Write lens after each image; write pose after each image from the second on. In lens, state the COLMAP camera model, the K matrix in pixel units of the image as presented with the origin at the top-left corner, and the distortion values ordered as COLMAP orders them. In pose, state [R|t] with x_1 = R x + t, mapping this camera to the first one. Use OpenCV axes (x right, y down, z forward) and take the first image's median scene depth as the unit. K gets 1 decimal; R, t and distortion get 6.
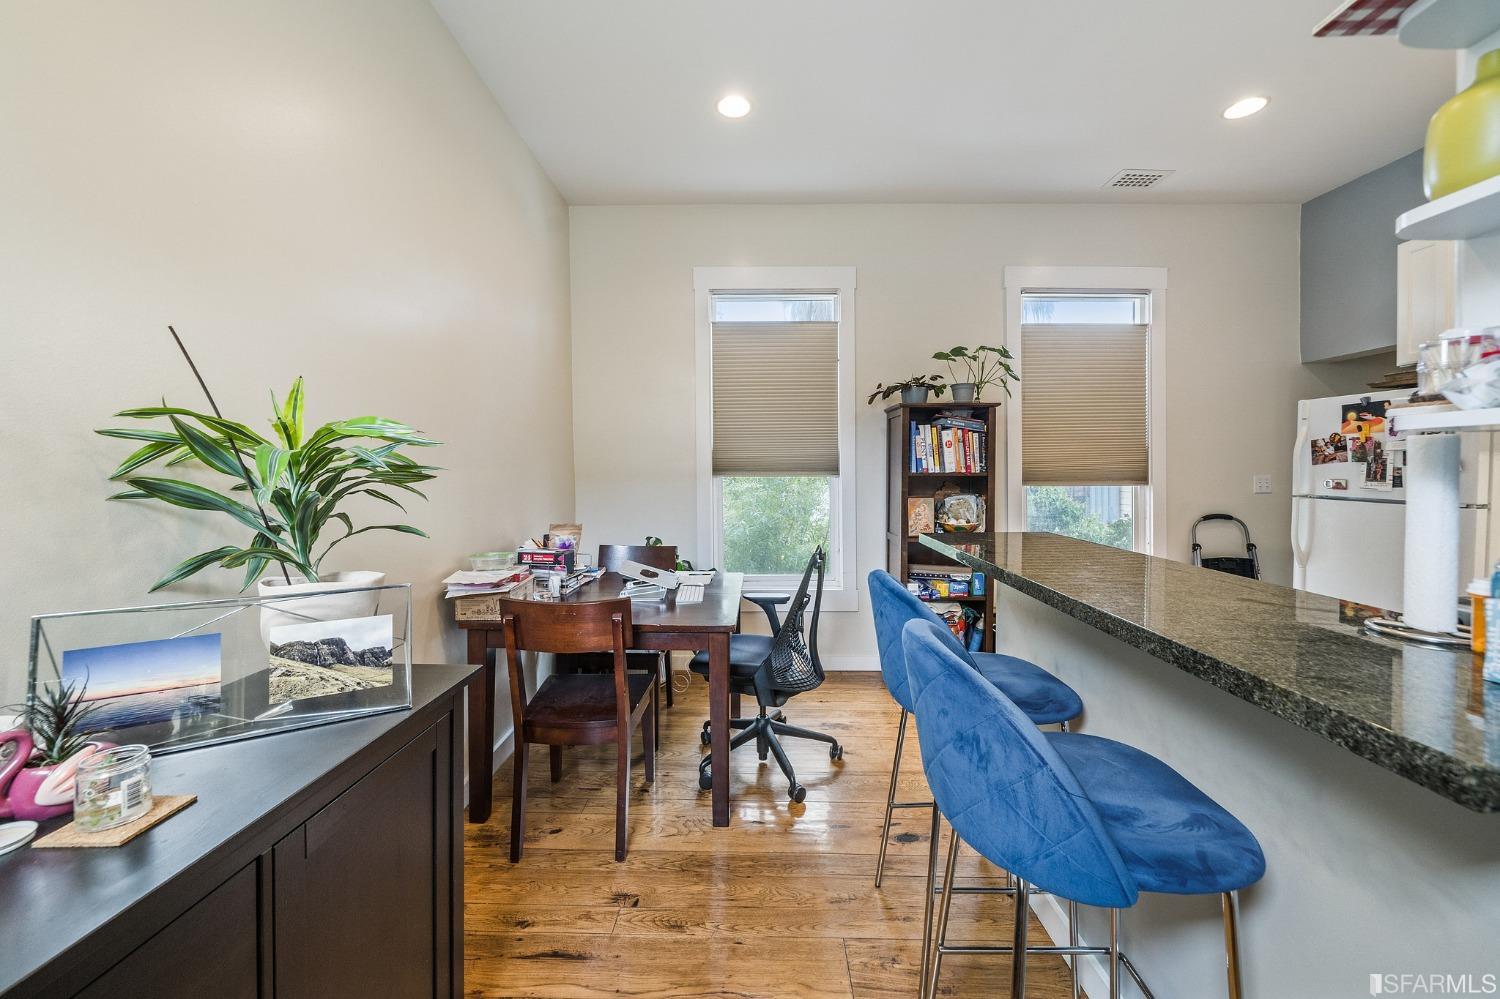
lens RADIAL K [[536.4, 0, 752.6], [0, 536.4, 465.0], [0, 0, 1]] dist [0.002003, 0.000054]
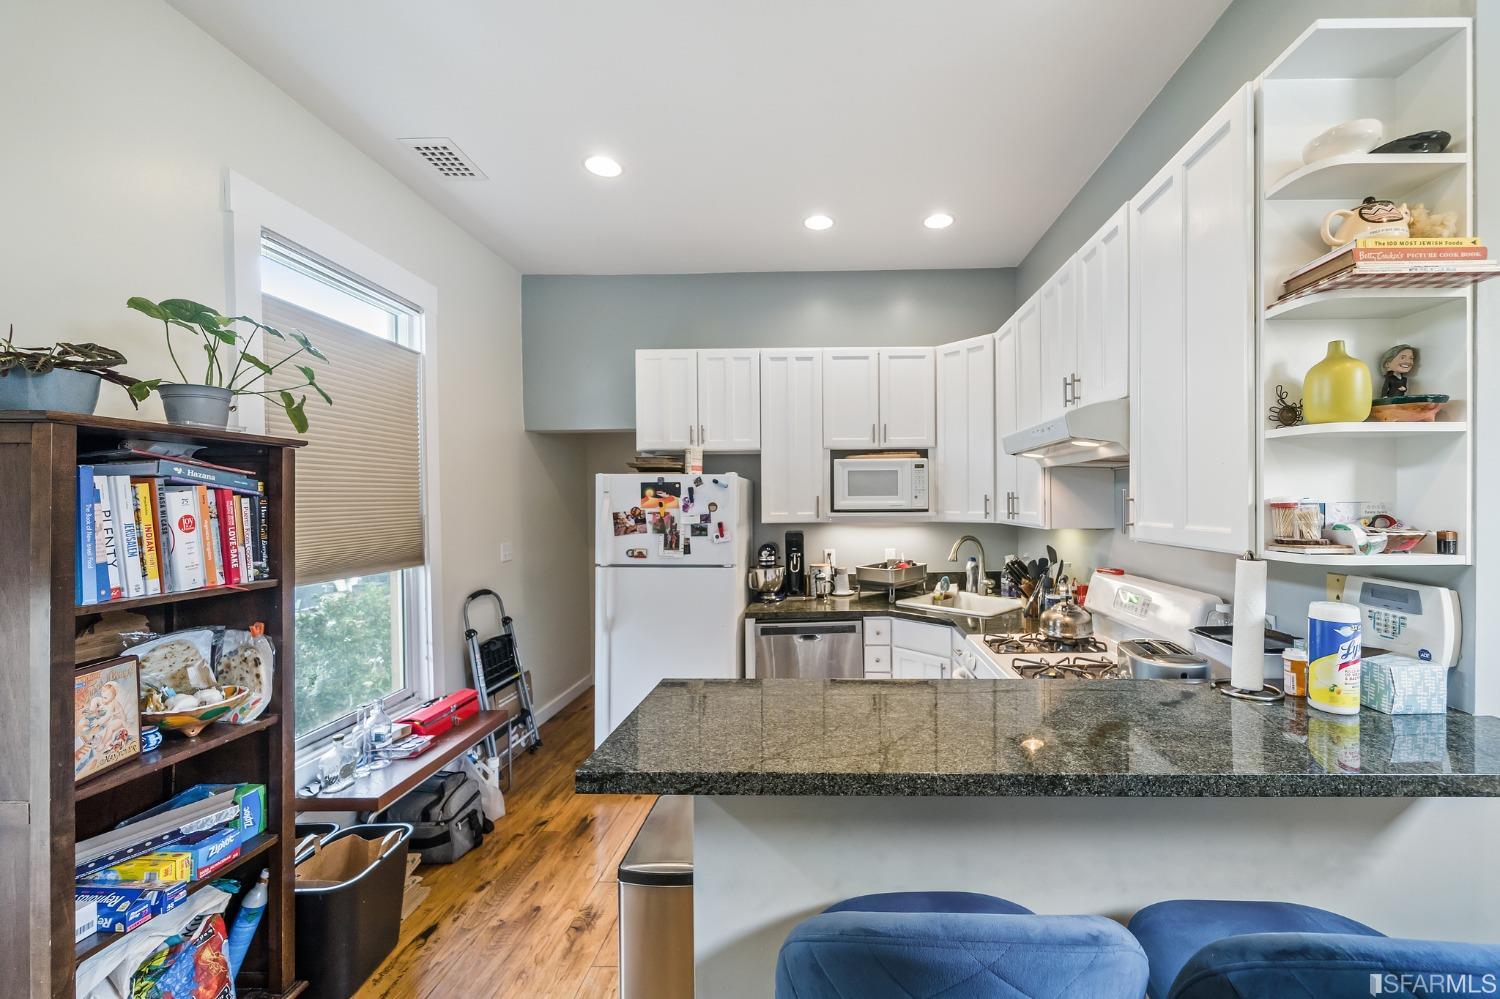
lens RADIAL K [[590.2, 0, 750.2], [0, 590.2, 500.9], [0, 0, 1]] dist [-0.003881, -0.000382]
pose [[0.014990, -0.002739, 0.999884, -0.092809], [0.009870, 0.999948, 0.002591, -0.053864], [-0.999839, 0.009830, 0.015016, 0.550611]]
